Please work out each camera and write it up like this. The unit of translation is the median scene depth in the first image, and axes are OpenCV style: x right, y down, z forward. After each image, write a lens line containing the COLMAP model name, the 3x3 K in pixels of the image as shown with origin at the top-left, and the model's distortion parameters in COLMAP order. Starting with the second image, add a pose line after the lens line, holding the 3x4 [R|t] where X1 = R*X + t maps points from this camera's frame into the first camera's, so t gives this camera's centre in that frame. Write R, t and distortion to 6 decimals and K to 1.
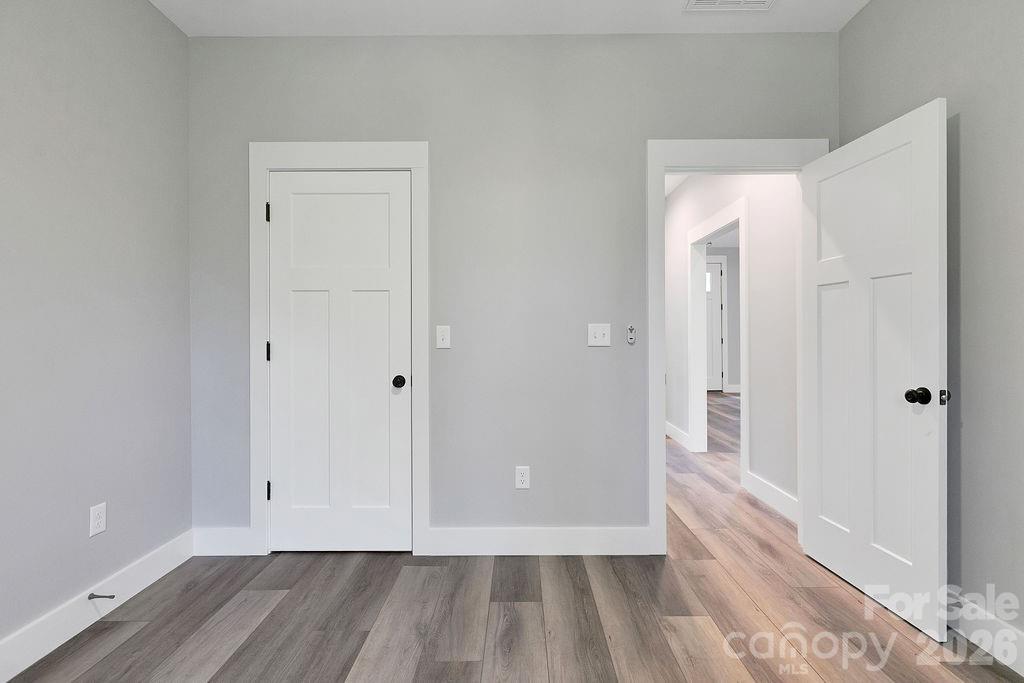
lens RADIAL K [[518.2, 0, 519.7], [0, 518.2, 337.5], [0, 0, 1]] dist [0.001493, 0.000398]
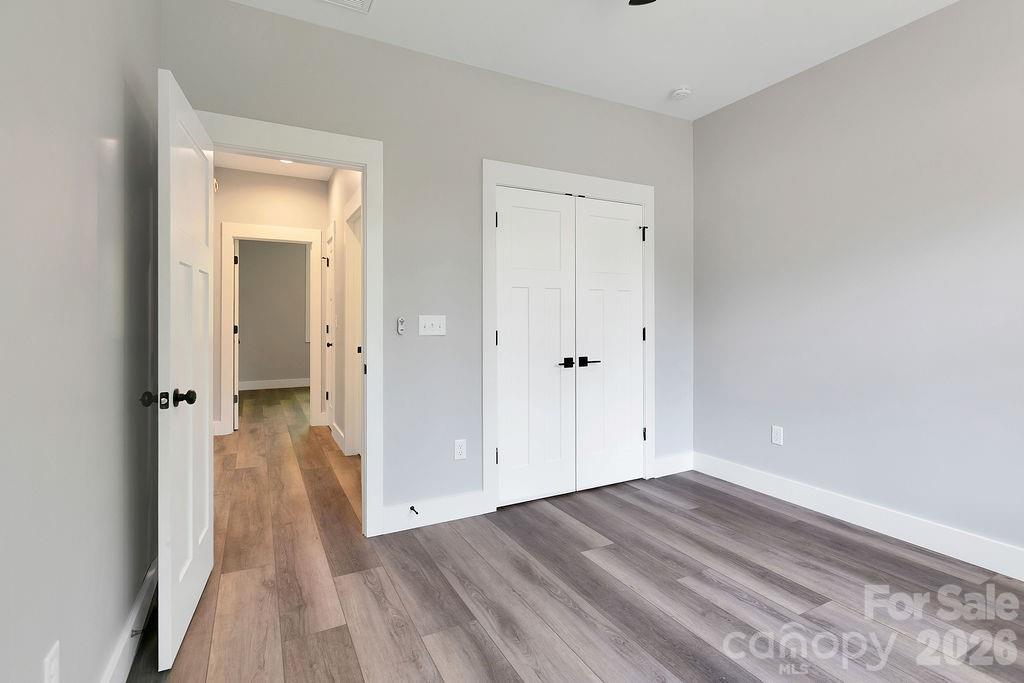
lens RADIAL K [[488.9, 0, 514.7], [0, 488.9, 329.7], [0, 0, 1]] dist [0.004013, 0.000247]
pose [[0.879874, -0.012370, 0.475047, -0.967584], [0.011969, 0.999921, 0.003870, 0.003425], [-0.475057, 0.002281, 0.879952, 0.001470]]
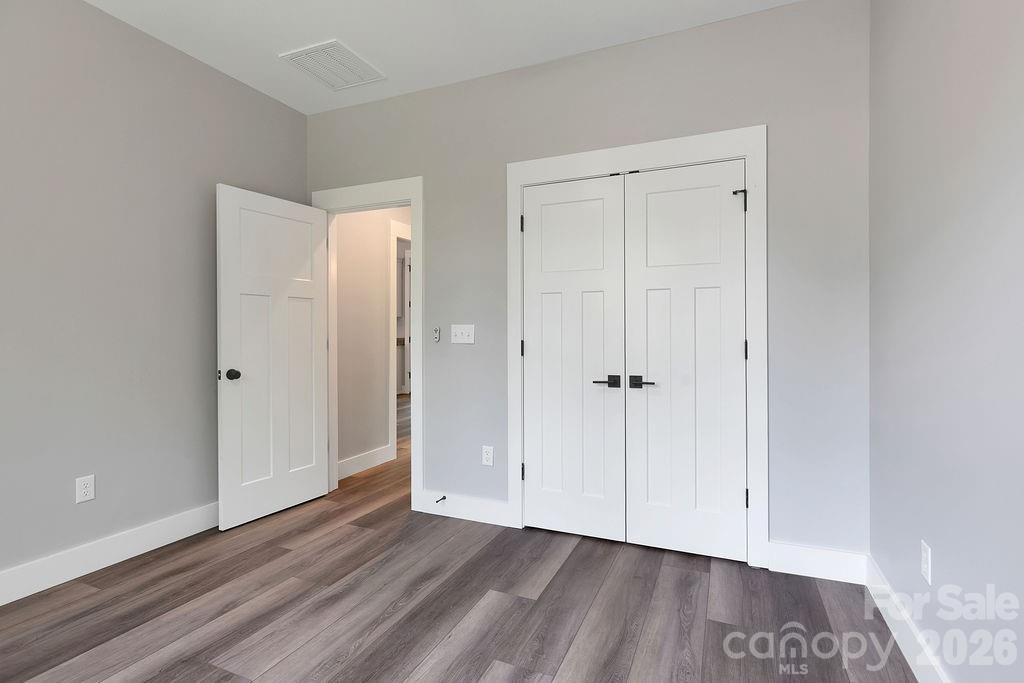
lens RADIAL K [[497.6, 0, 514.8], [0, 497.6, 340.4], [0, 0, 1]] dist [0.005057, 0.000526]
pose [[0.921215, 0.006112, -0.389006, -0.077759], [-0.002918, 0.999957, 0.008801, 0.000305], [0.389043, -0.006972, 0.921193, -0.000047]]
